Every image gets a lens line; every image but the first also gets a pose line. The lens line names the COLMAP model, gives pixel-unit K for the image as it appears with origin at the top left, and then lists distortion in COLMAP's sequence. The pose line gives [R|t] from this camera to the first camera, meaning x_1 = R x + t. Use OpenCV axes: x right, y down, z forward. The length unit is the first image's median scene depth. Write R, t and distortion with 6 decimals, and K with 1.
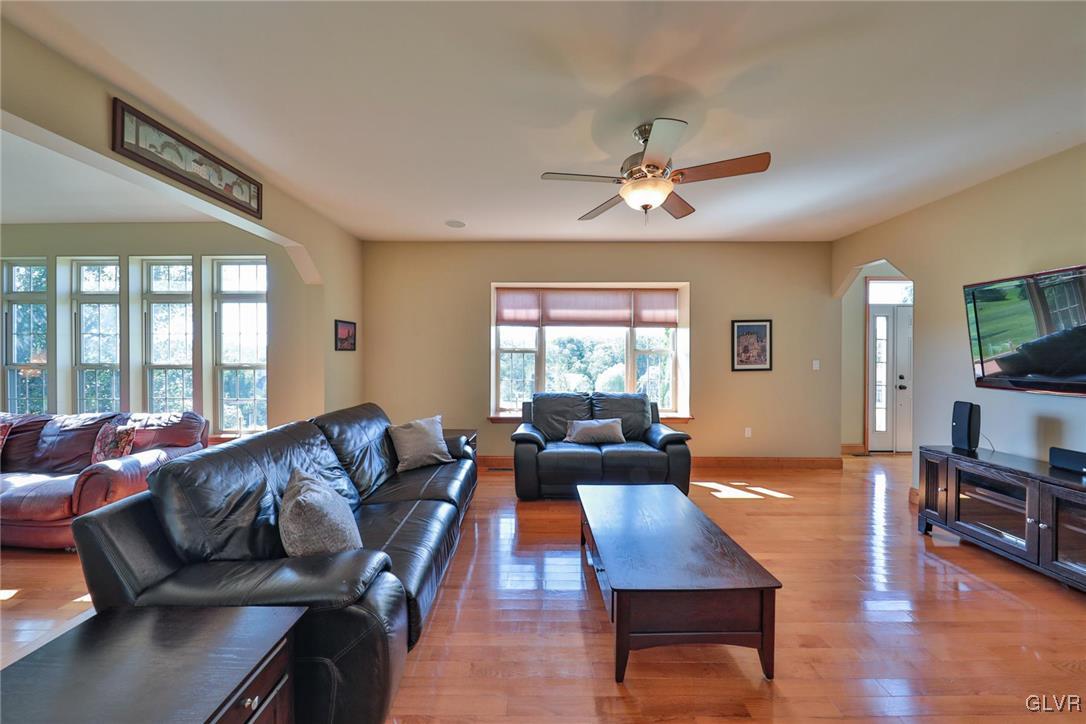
lens RADIAL K [[366.5, 0, 541.5], [0, 366.5, 358.8], [0, 0, 1]] dist [0.004771, -0.000848]
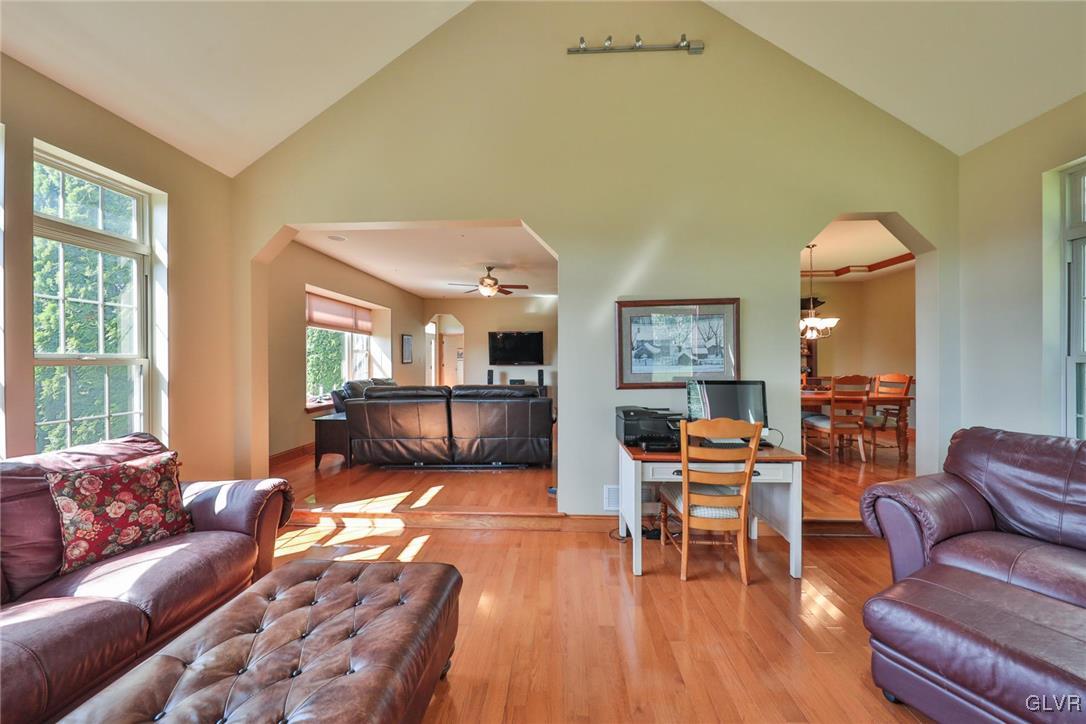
lens RADIAL K [[366.5, 0, 549.5], [0, 366.5, 361.0], [0, 0, 1]] dist [0.004771, -0.000848]
pose [[0.039333, -0.003743, 0.999219, -1.092767], [0.010175, 0.999943, 0.003345, 0.022425], [-0.999174, 0.010035, 0.039368, 0.220444]]
